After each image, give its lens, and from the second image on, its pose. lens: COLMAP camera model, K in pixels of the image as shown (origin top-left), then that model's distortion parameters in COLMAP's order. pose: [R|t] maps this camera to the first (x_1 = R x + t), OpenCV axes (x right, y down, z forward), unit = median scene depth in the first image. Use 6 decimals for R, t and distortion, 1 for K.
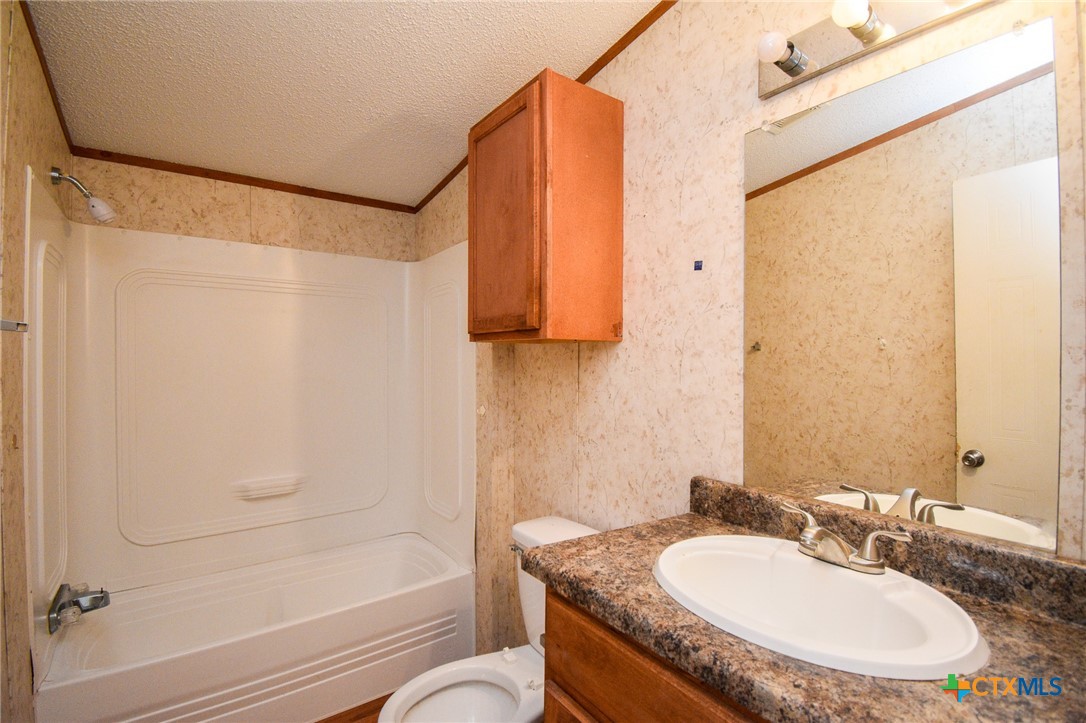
lens RADIAL K [[482.6, 0, 543.0], [0, 482.6, 361.5], [0, 0, 1]] dist [0.024003, -0.027844]
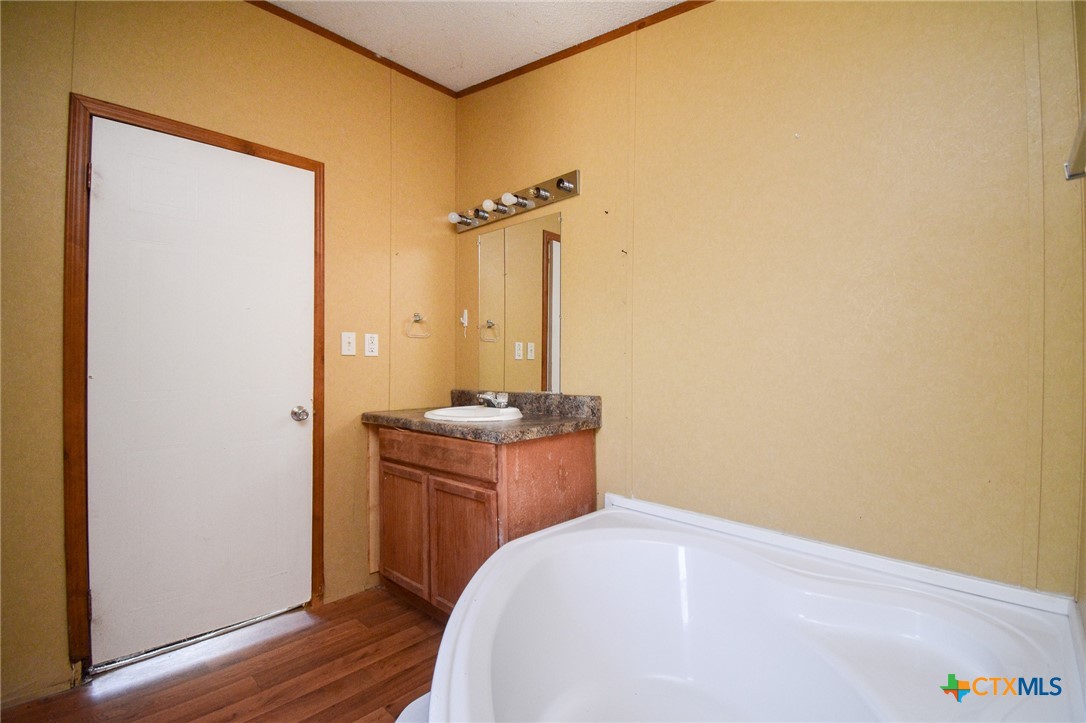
lens RADIAL K [[482.6, 0, 543.0], [0, 482.6, 361.5], [0, 0, 1]] dist [0.024003, -0.027844]
pose [[0.986834, -0.036813, 0.157494, 0.654978], [0.034618, 0.999262, 0.016662, 0.160761], [-0.157991, -0.010991, 0.987379, -2.046760]]
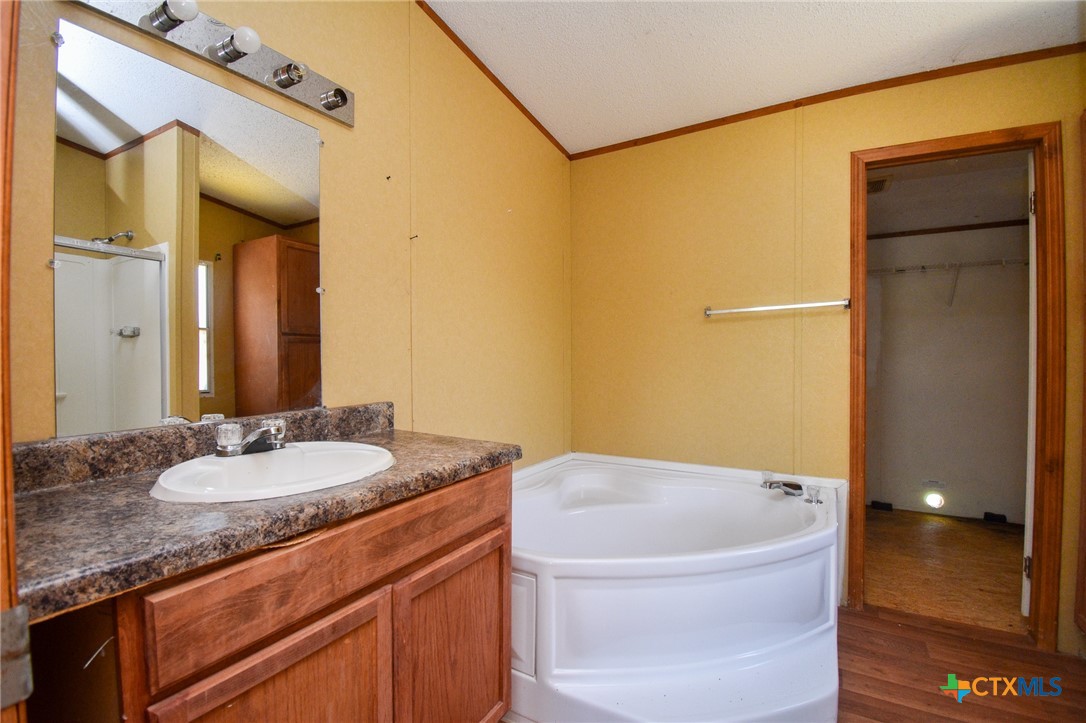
lens RADIAL K [[482.6, 0, 543.0], [0, 482.6, 361.5], [0, 0, 1]] dist [0.024003, -0.027844]
pose [[-0.381189, -0.044410, 0.923430, -0.915124], [-0.025971, 0.998966, 0.037322, 0.128513], [-0.924132, -0.009756, -0.381948, 0.788033]]
